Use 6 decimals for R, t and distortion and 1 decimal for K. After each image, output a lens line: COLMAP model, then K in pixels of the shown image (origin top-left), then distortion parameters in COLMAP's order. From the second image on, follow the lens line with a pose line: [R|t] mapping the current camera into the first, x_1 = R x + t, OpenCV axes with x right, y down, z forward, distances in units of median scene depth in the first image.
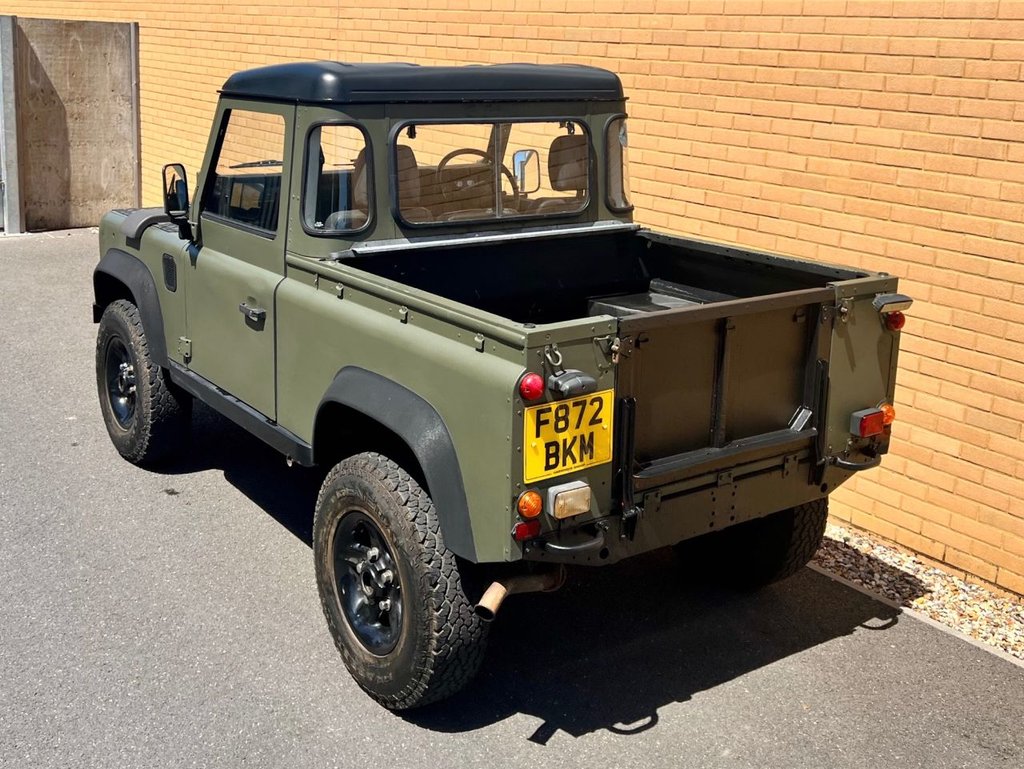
lens RADIAL K [[1216.2, 0, 455.8], [0, 1216.2, 295.3], [0, 0, 1]] dist [0.107008, -0.210881]
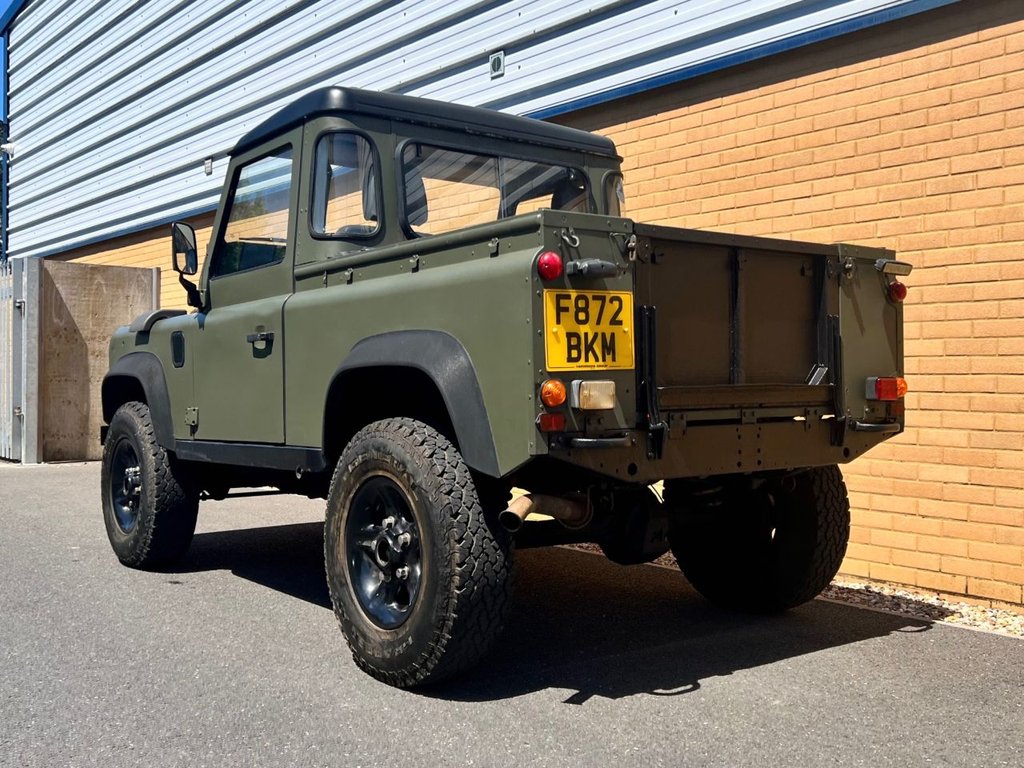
lens RADIAL K [[1108.0, 0, 530.4], [0, 1108.0, 384.1], [0, 0, 1]] dist [0.103828, -0.203224]
pose [[0.997165, -0.032569, 0.067837, -0.012493], [0.046558, 0.975251, -0.216145, 0.281149], [-0.059118, 0.218691, 0.974002, 0.127197]]
